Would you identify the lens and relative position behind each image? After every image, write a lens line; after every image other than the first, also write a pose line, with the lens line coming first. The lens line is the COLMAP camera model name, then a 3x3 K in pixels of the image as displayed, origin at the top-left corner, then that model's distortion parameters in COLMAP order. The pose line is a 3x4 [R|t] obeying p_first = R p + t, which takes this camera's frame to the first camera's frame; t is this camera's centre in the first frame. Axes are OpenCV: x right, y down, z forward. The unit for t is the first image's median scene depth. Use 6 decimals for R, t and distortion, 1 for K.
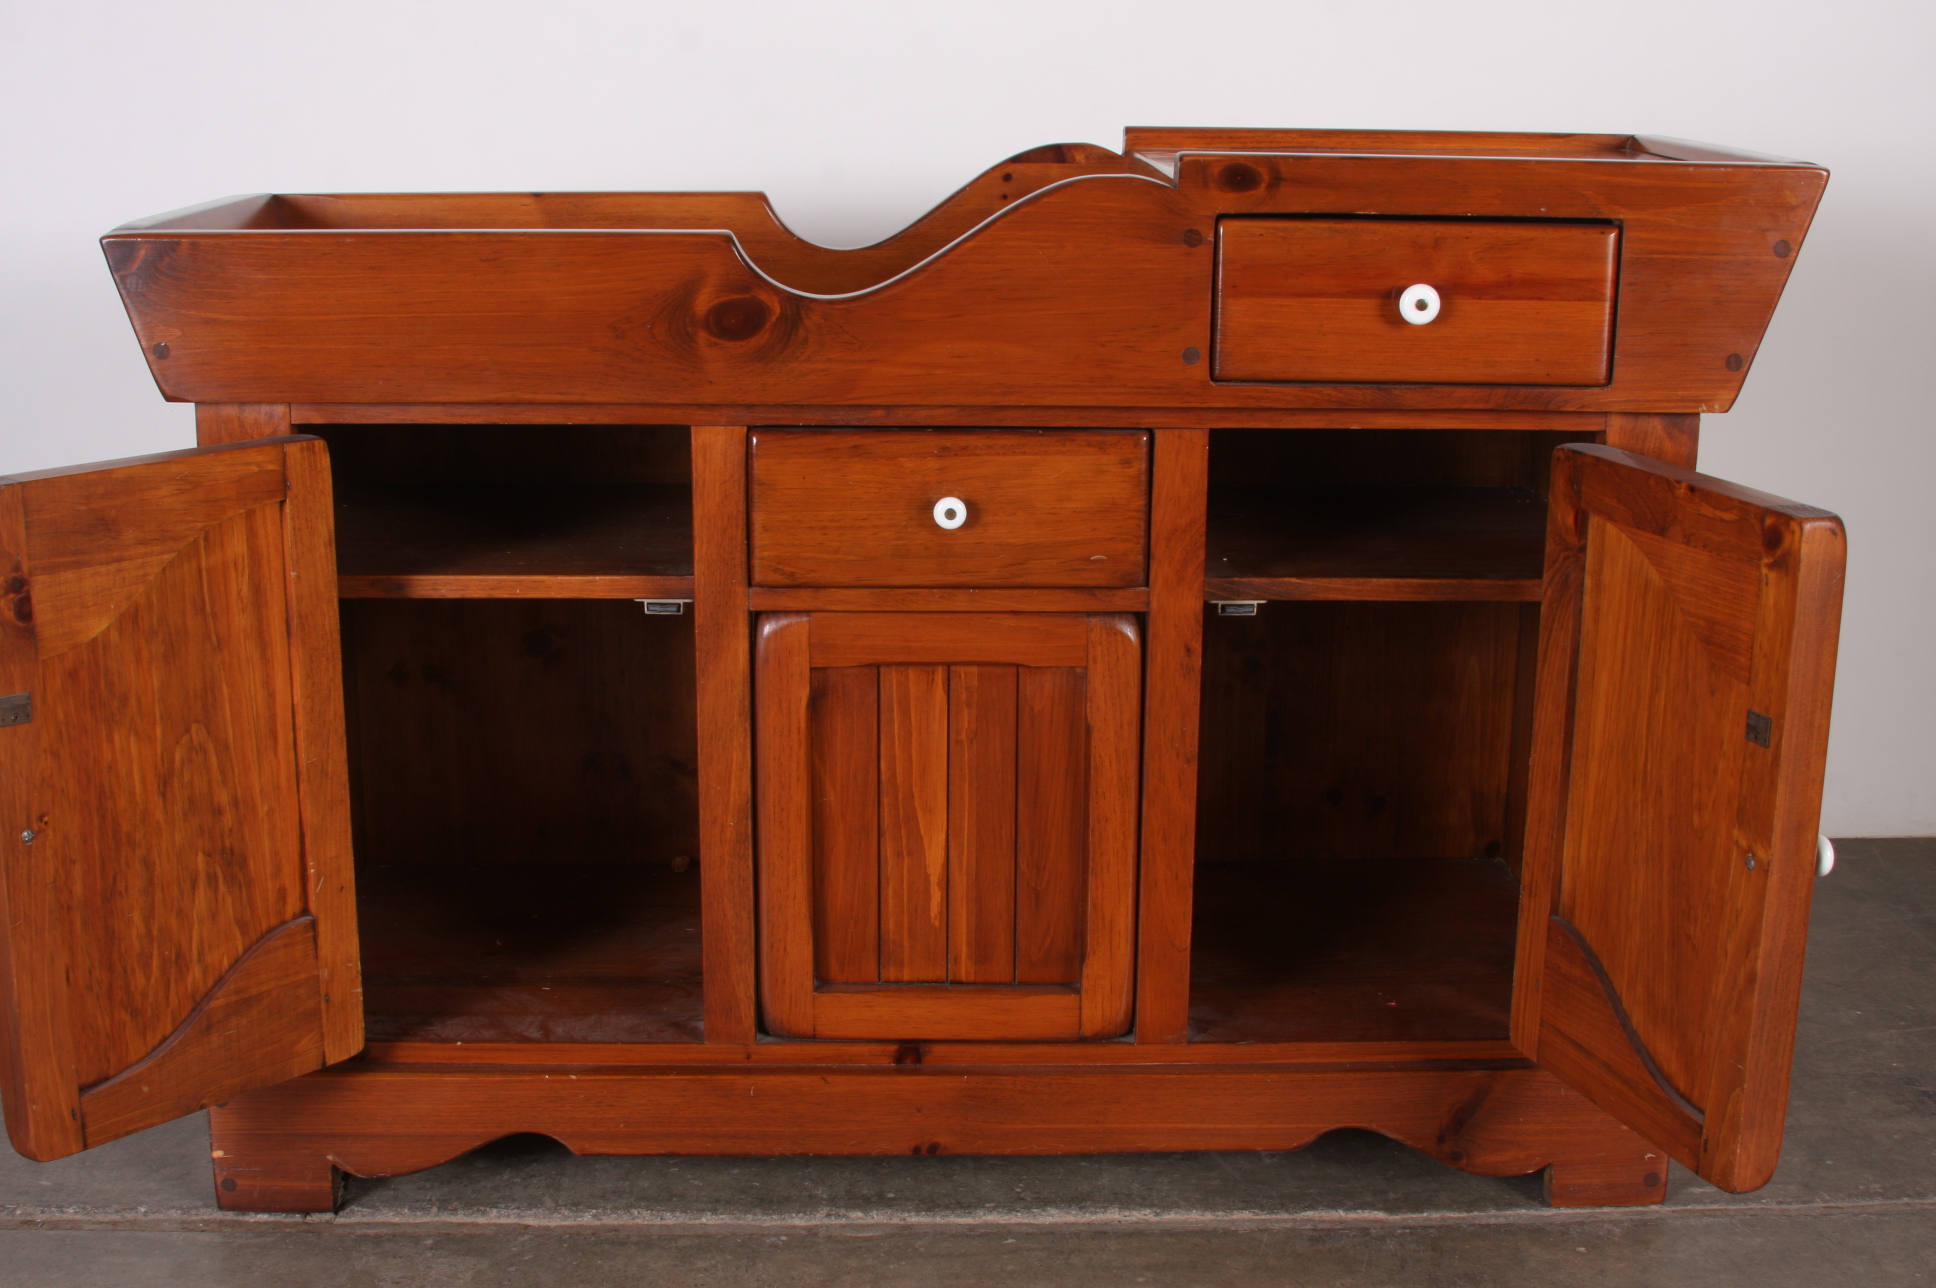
lens RADIAL K [[2484.5, 0, 968.0], [0, 2484.5, 644.0], [0, 0, 1]] dist [-0.144028, -0.005924]
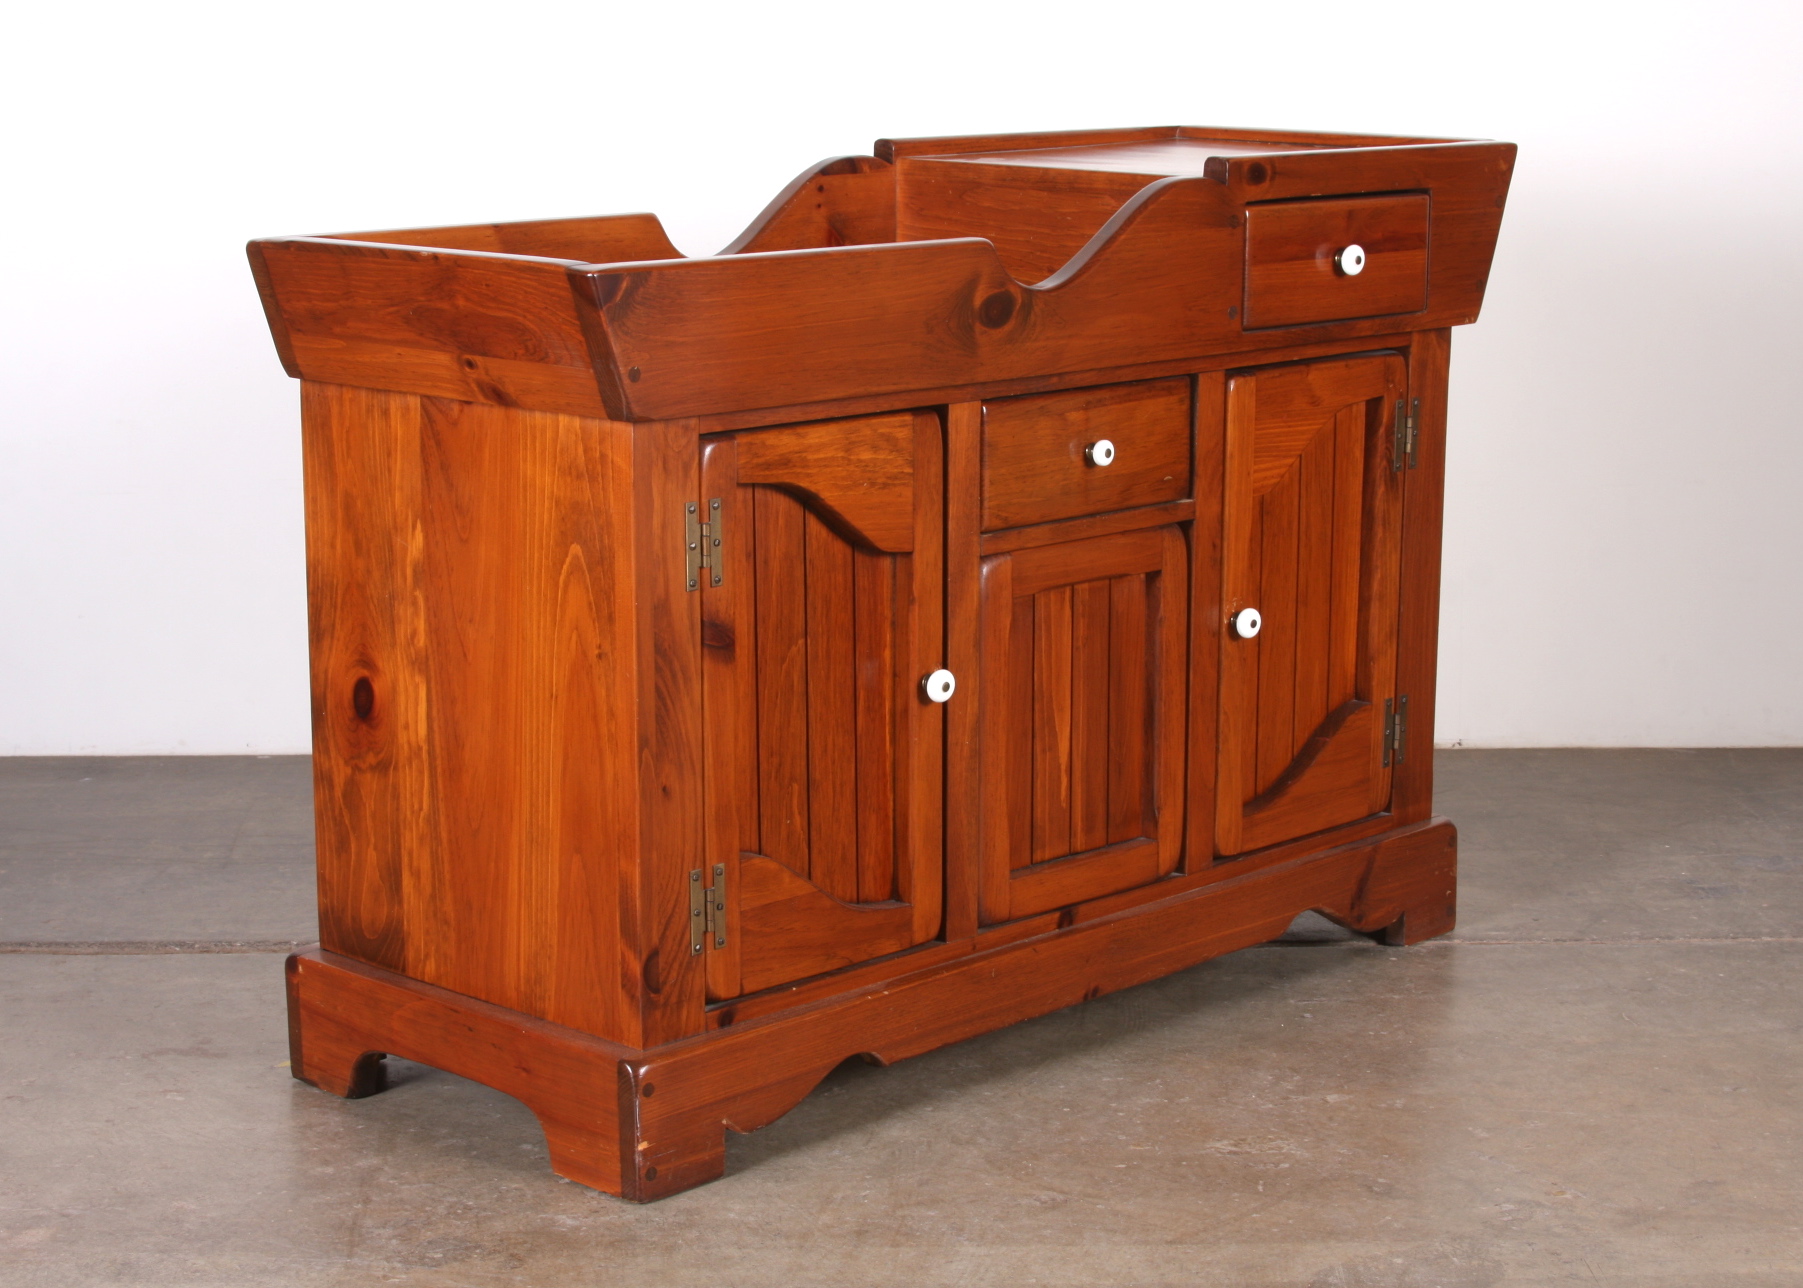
lens RADIAL K [[3350.3, 0, 901.5], [0, 3350.3, 644.0], [0, 0, 1]] dist [-0.034875, -0.072585]
pose [[0.722119, -0.143388, 0.676745, -1.209760], [0.173589, 0.984541, 0.023376, -0.016130], [-0.669635, 0.100595, 0.735846, -0.151824]]
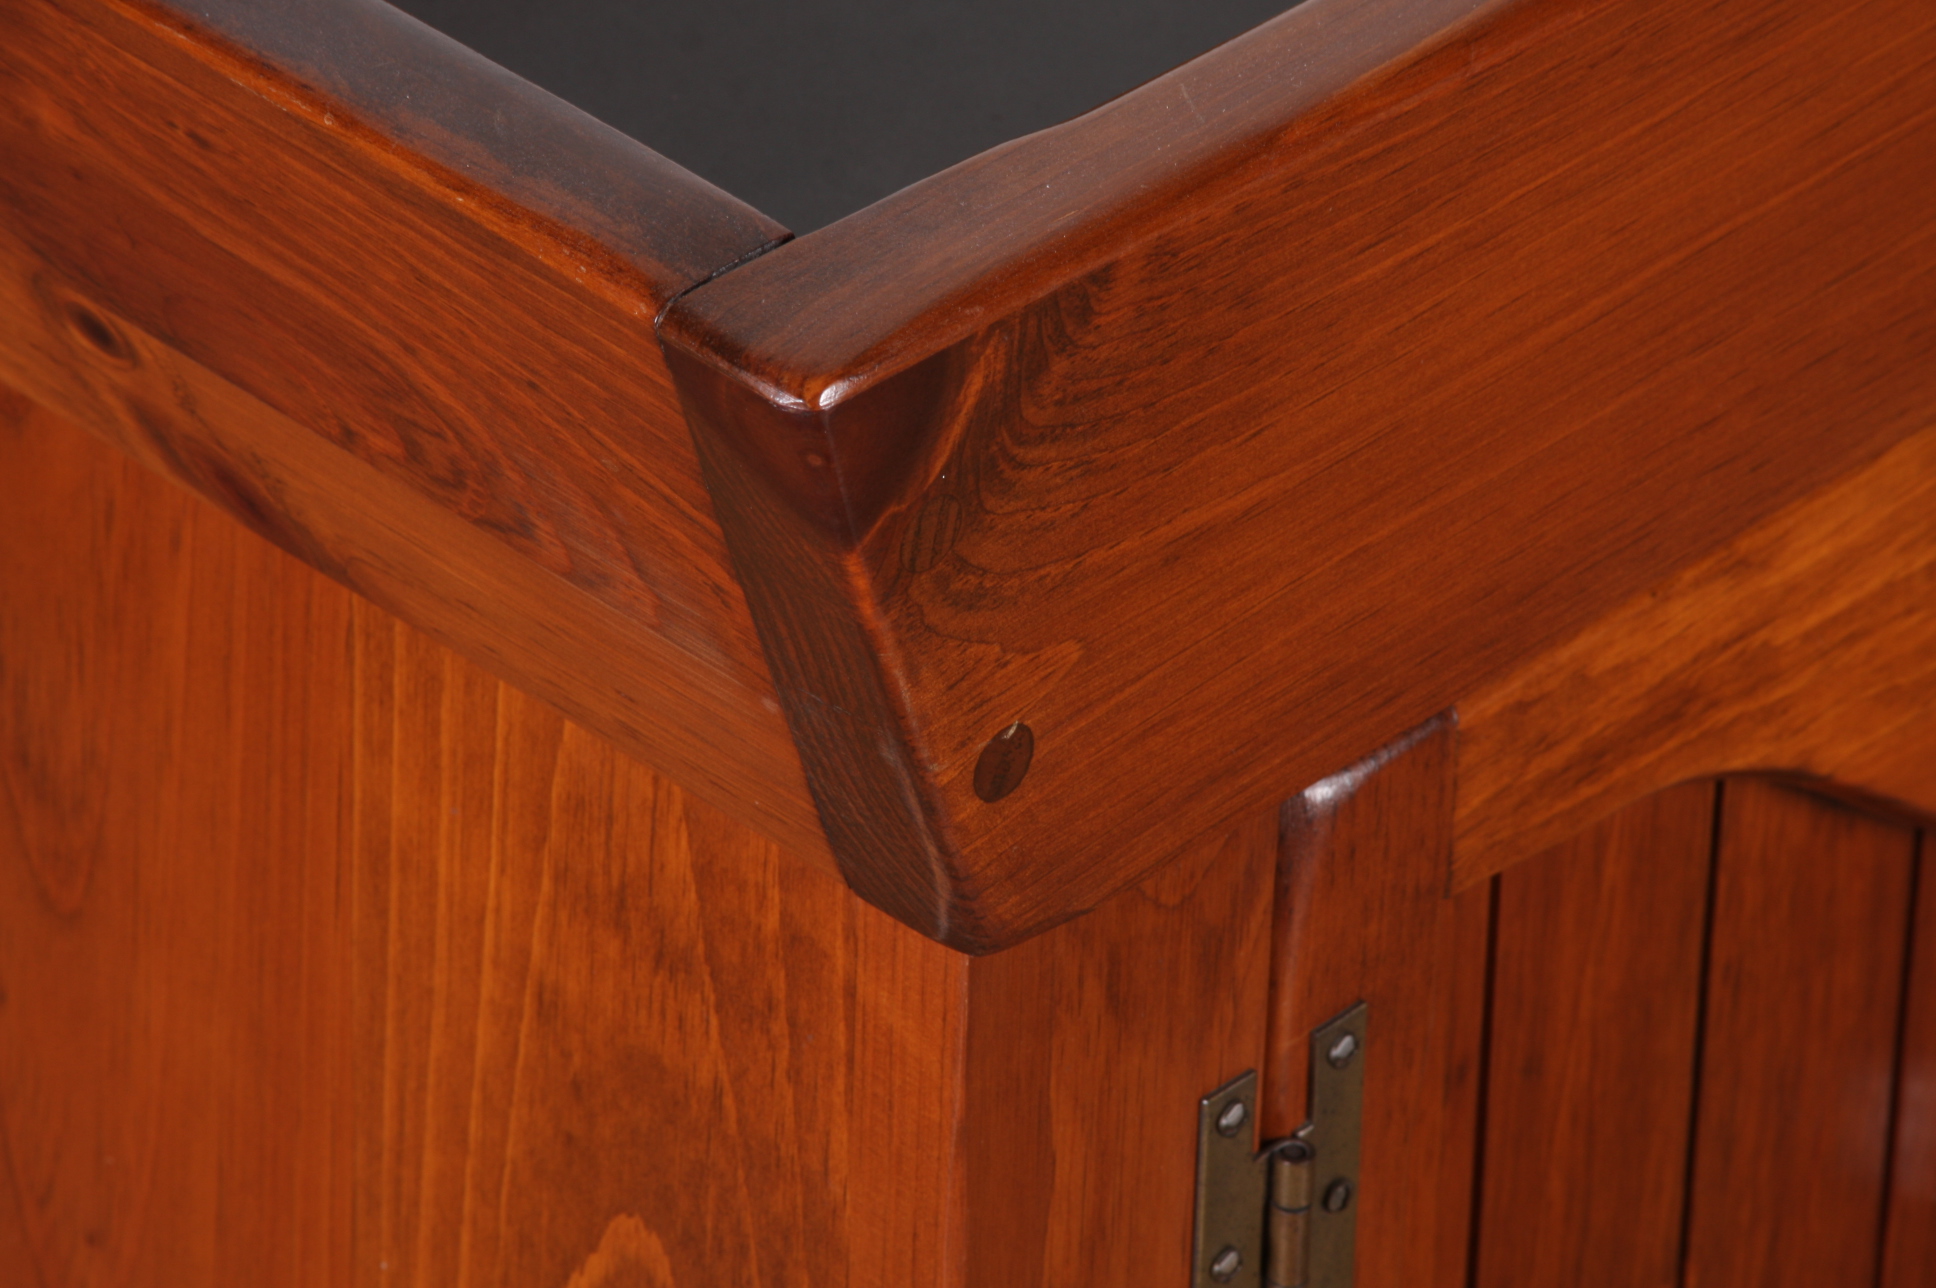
lens RADIAL K [[9086.3, 0, 968.0], [0, 9086.3, 644.0], [0, 0, 1]] dist [0.254141, 7.504362]
pose [[0.729468, -0.382449, 0.567106, -0.725115], [0.147088, 0.897394, 0.415992, -0.424952], [-0.668013, -0.220038, 0.710874, 0.444367]]
